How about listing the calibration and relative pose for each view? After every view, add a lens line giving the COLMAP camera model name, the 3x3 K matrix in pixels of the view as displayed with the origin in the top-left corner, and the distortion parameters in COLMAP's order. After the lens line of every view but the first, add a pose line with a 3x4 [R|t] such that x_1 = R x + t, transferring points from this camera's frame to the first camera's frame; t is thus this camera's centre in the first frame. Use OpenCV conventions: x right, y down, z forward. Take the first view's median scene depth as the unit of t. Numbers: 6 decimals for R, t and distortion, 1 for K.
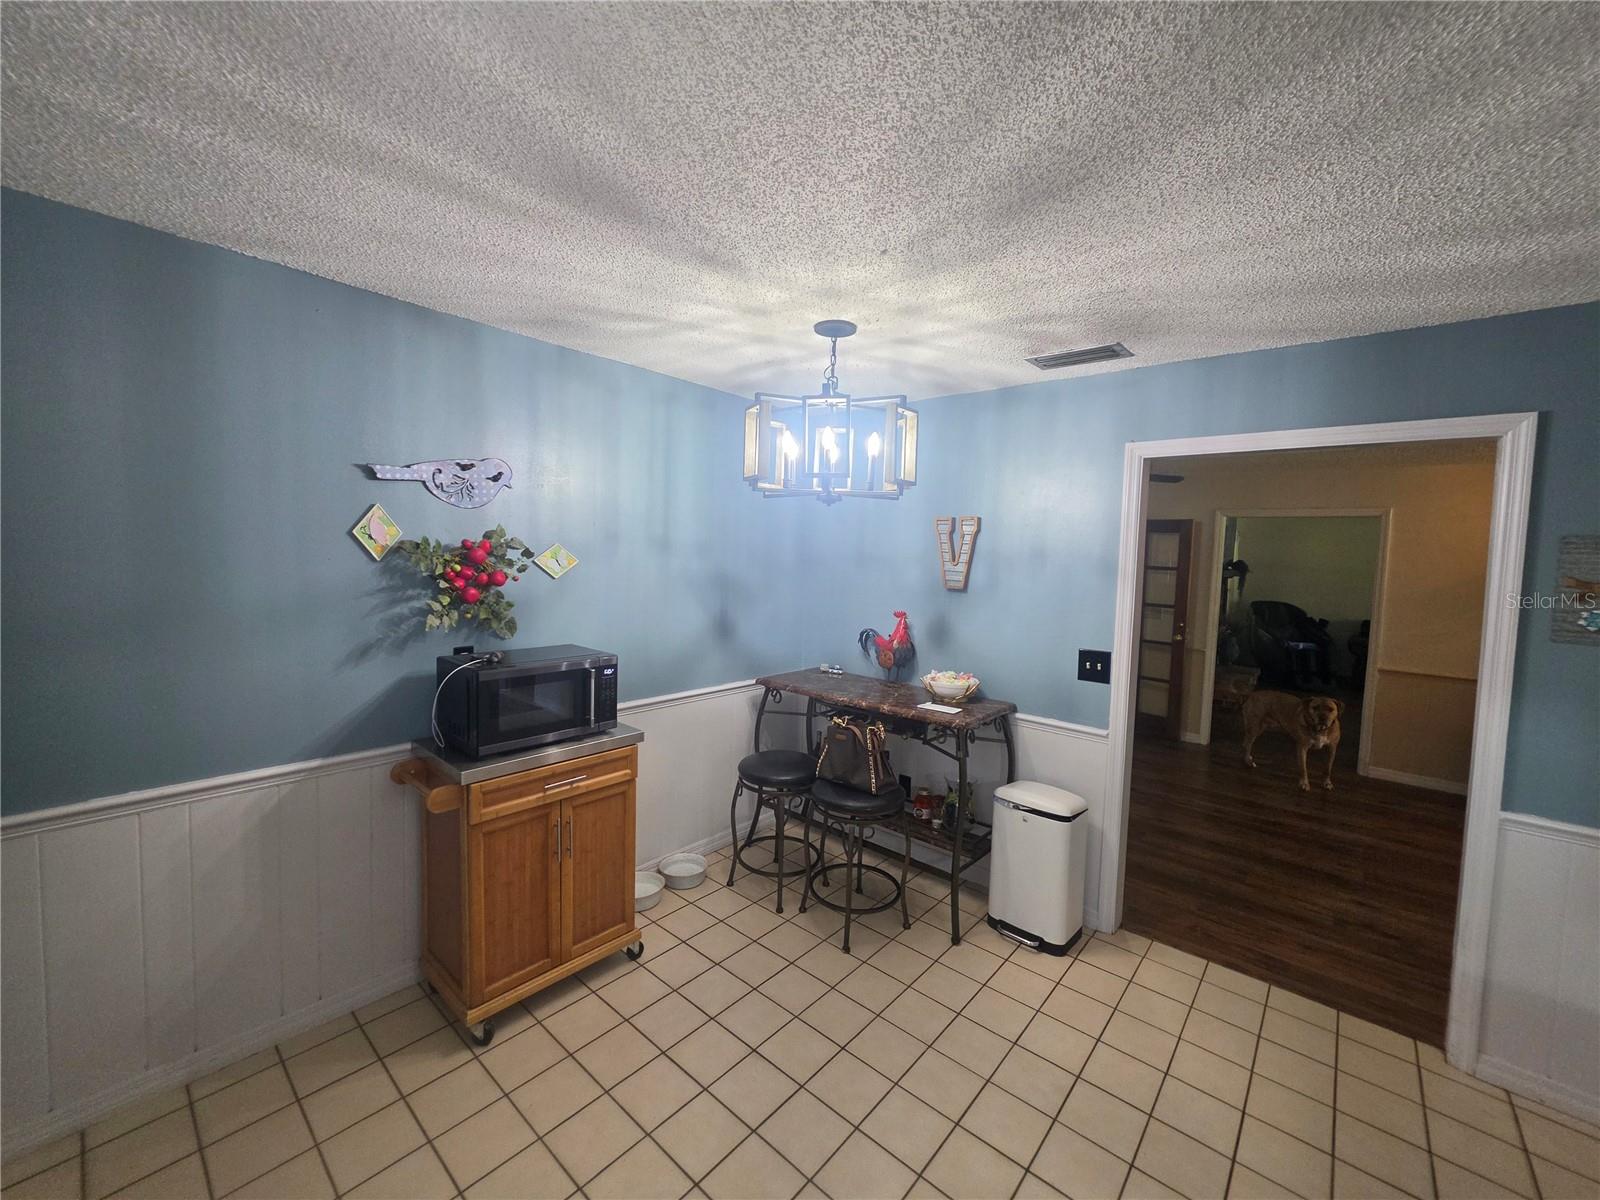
lens RADIAL K [[644.3, 0, 808.8], [0, 644.3, 591.4], [0, 0, 1]] dist [-0.006633, 0.000000]
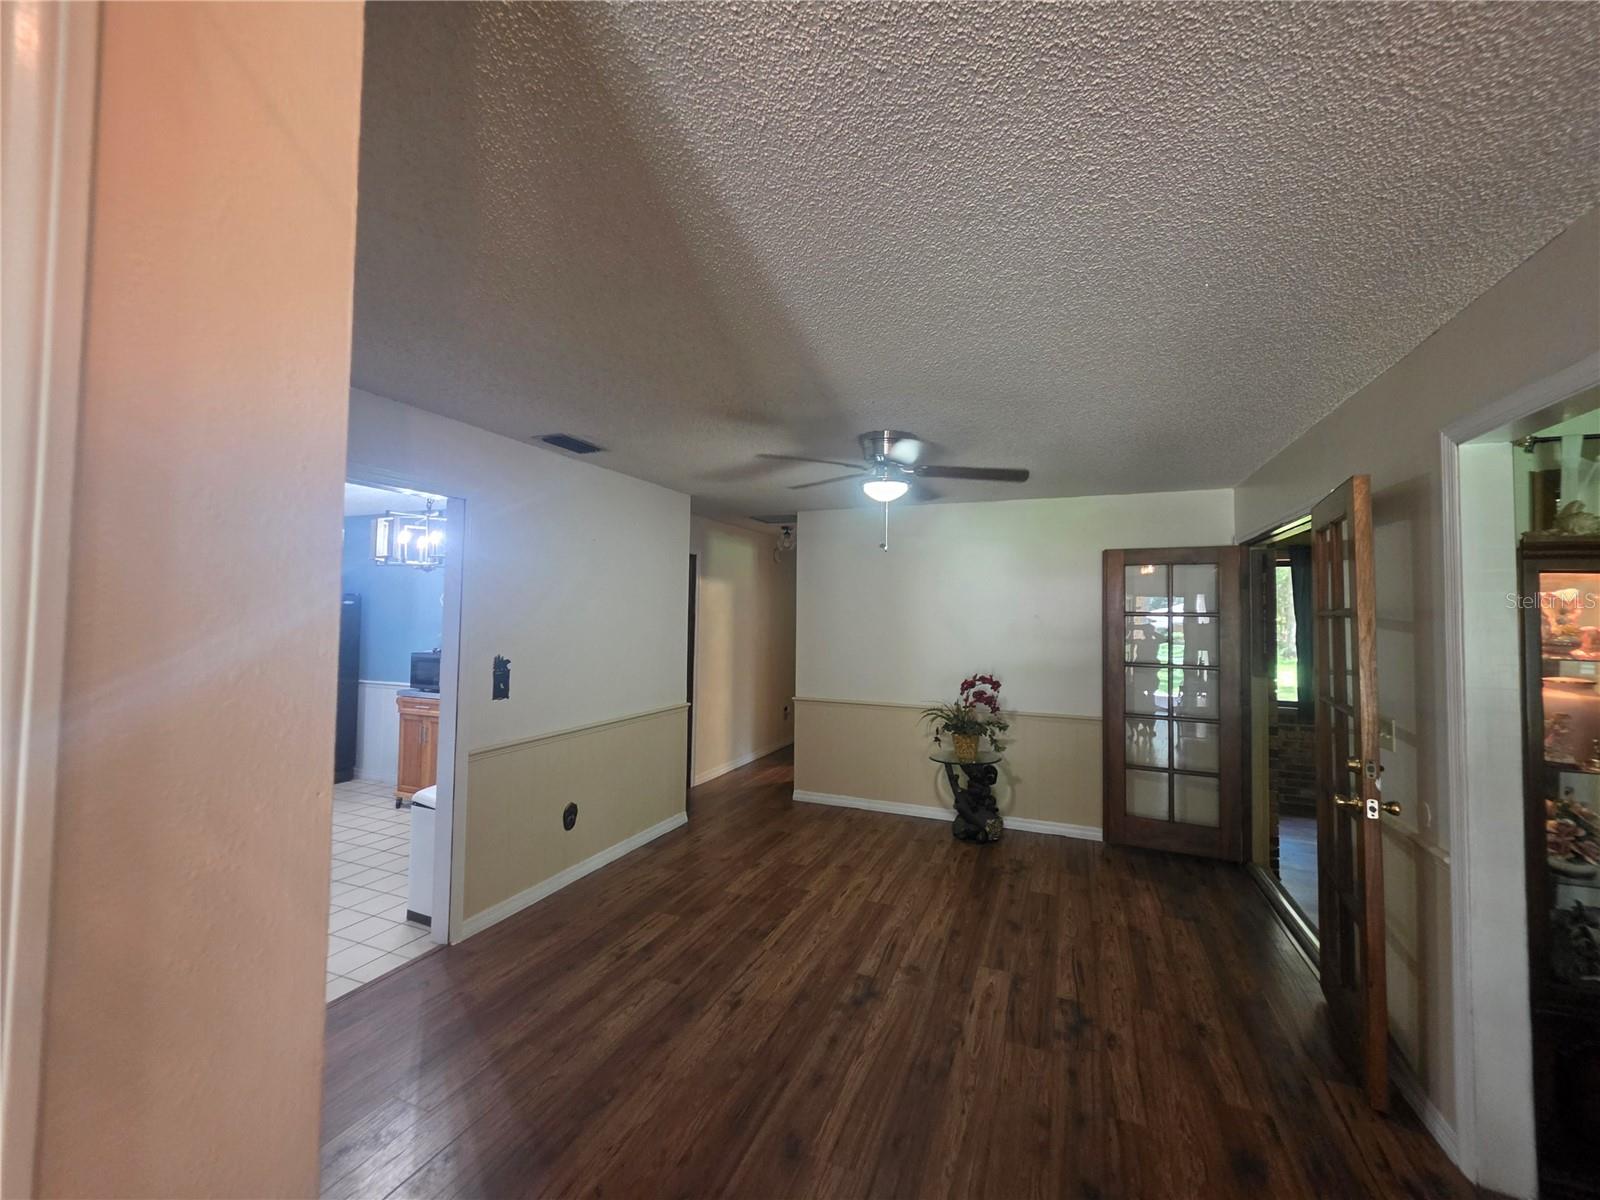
lens RADIAL K [[644.3, 0, 808.8], [0, 644.3, 591.4], [0, 0, 1]] dist [-0.006633, 0.000000]
pose [[0.318847, -0.062162, -0.945766, 2.084422], [-0.055310, 0.994926, -0.084040, 0.009628], [0.946191, 0.079106, 0.313791, 1.467956]]
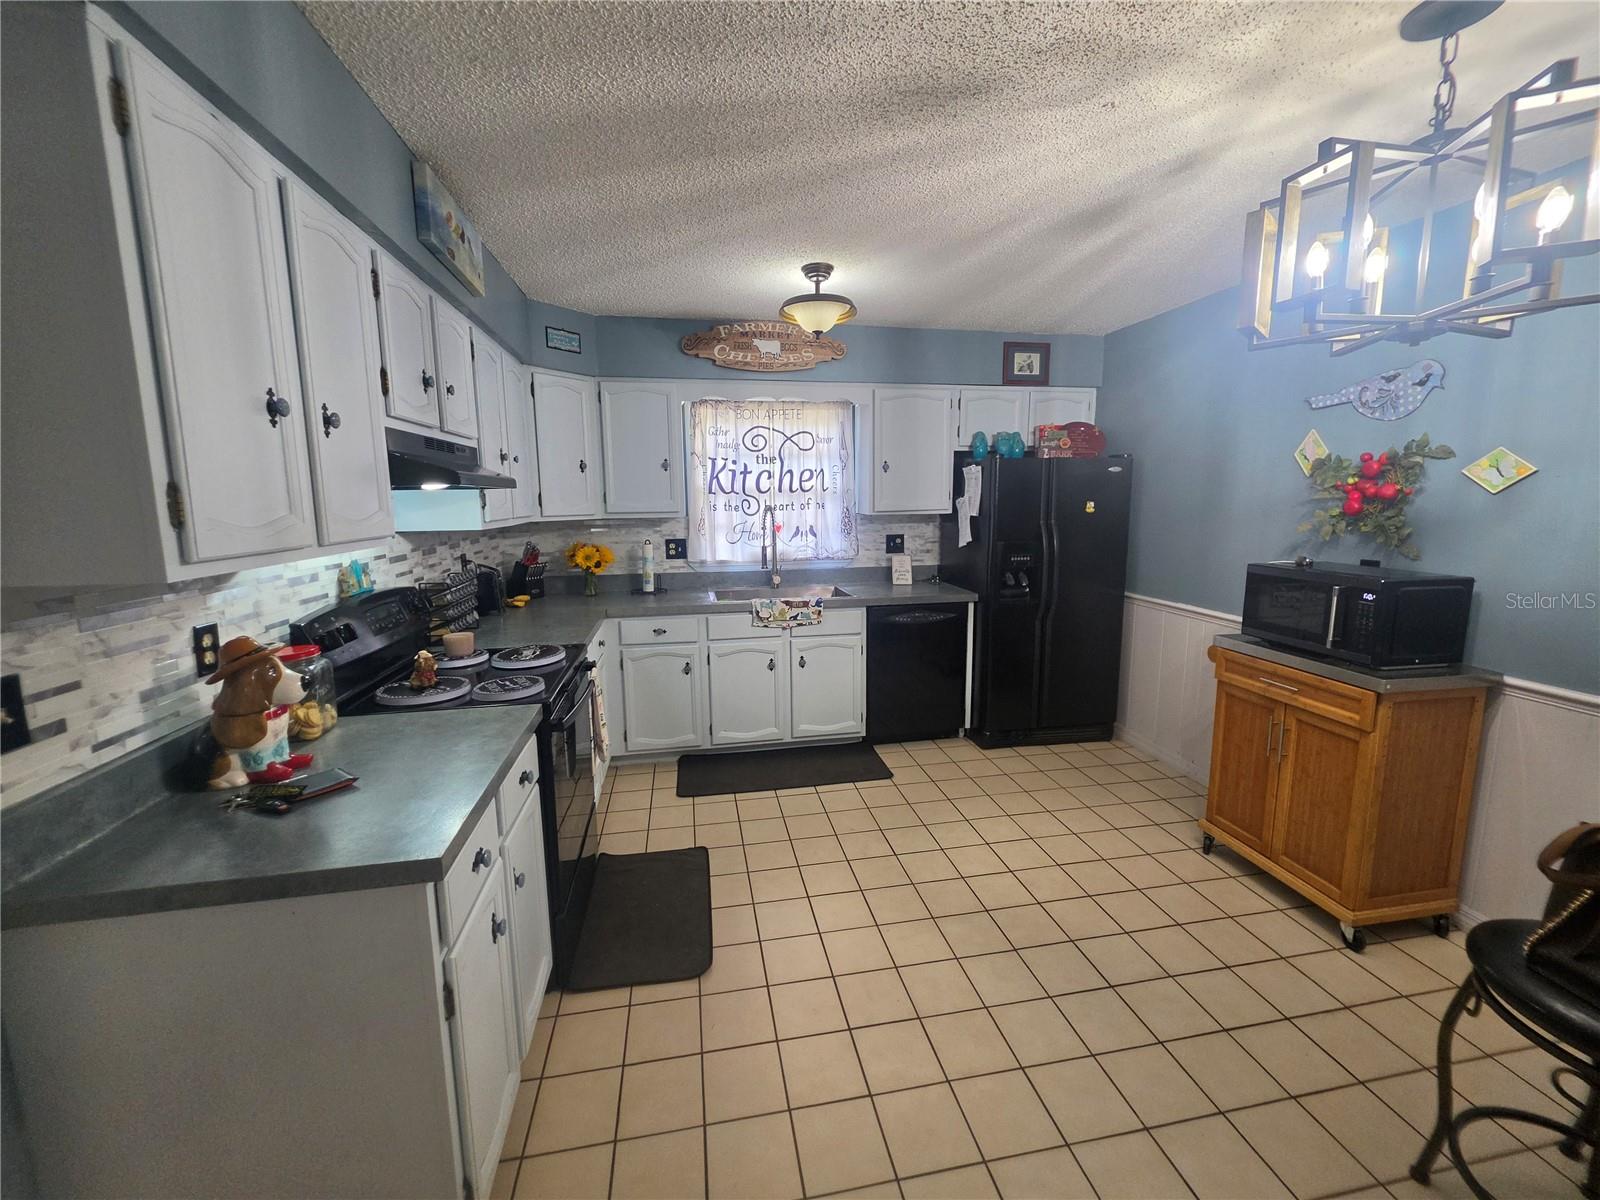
lens RADIAL K [[644.3, 0, 808.8], [0, 644.3, 591.4], [0, 0, 1]] dist [-0.006633, 0.000000]
pose [[-0.625200, 0.091914, -0.775034, 0.845727], [-0.058104, 0.984804, 0.163662, 0.021520], [0.778299, 0.147354, -0.610358, 0.973997]]
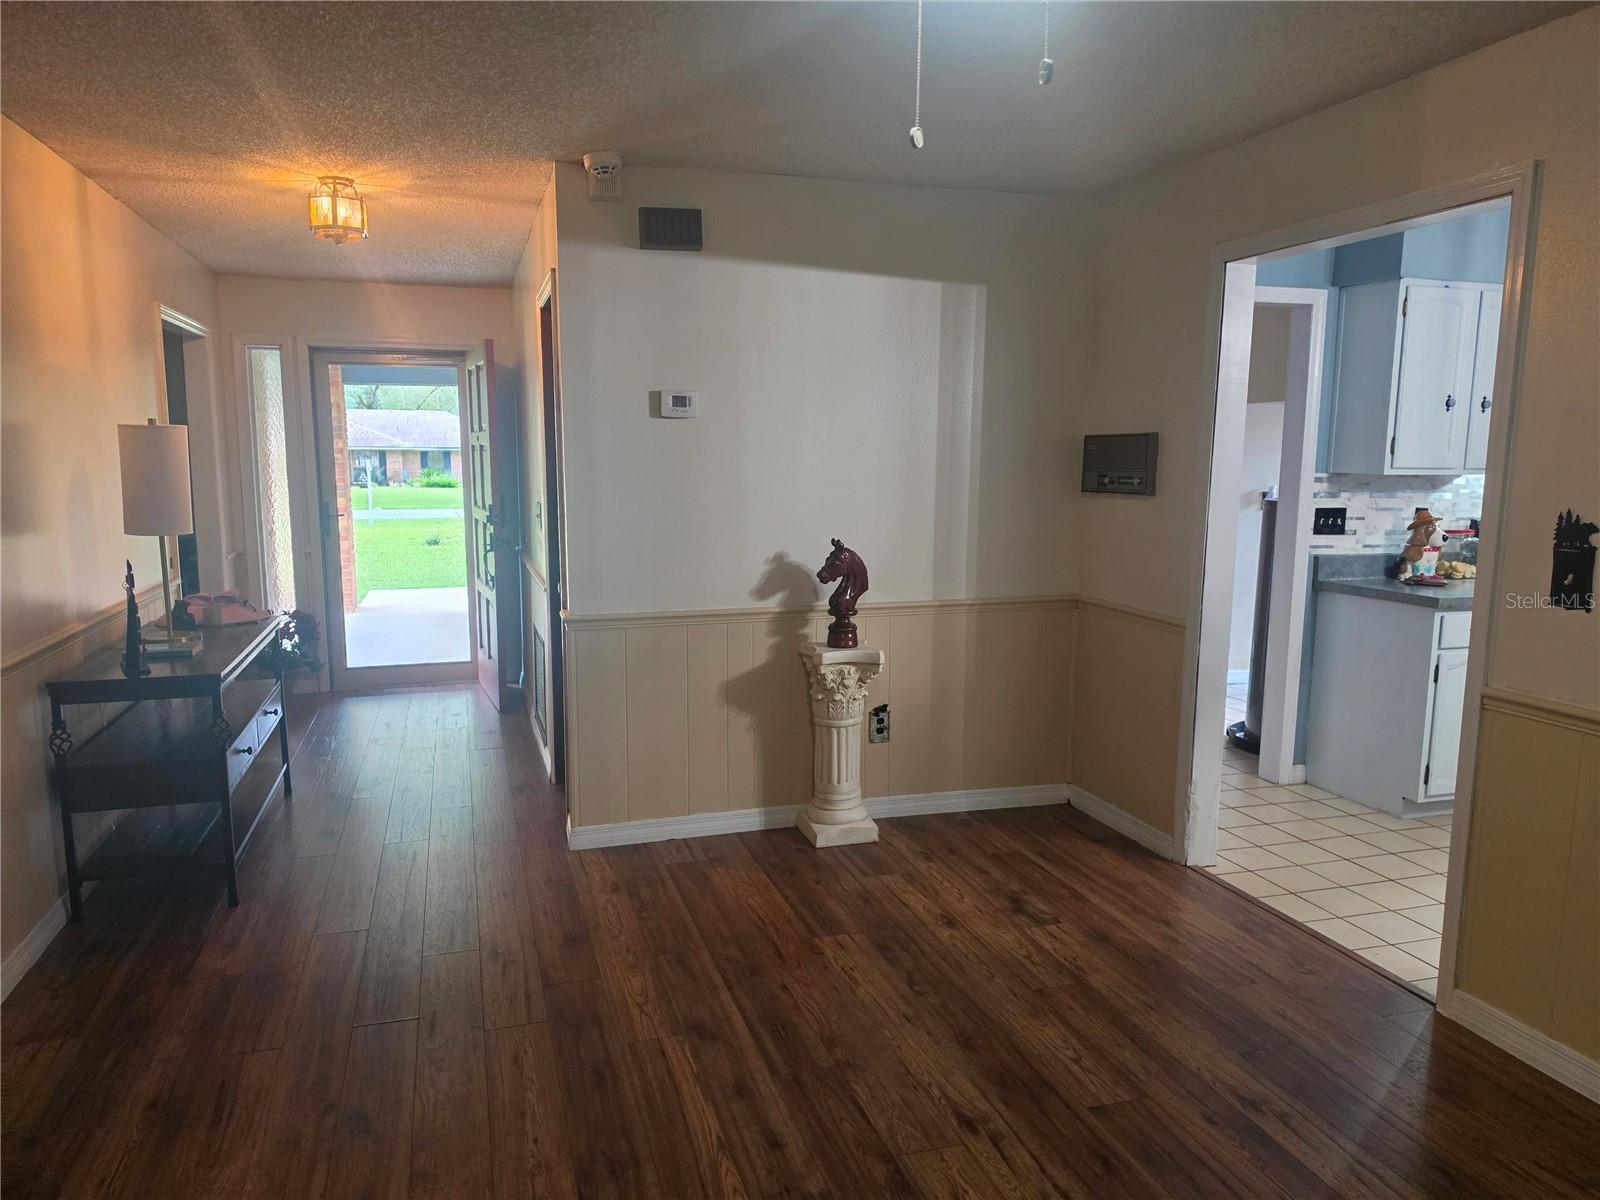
lens RADIAL K [[1108.5, 0, 778.8], [0, 1108.5, 594.2], [0, 0, 1]] dist [0.086938, -0.125563]
pose [[-0.836967, -0.103798, 0.537319, 0.590603], [0.002564, 0.981093, 0.193519, -0.072739], [-0.547247, 0.163347, -0.820877, 2.643279]]
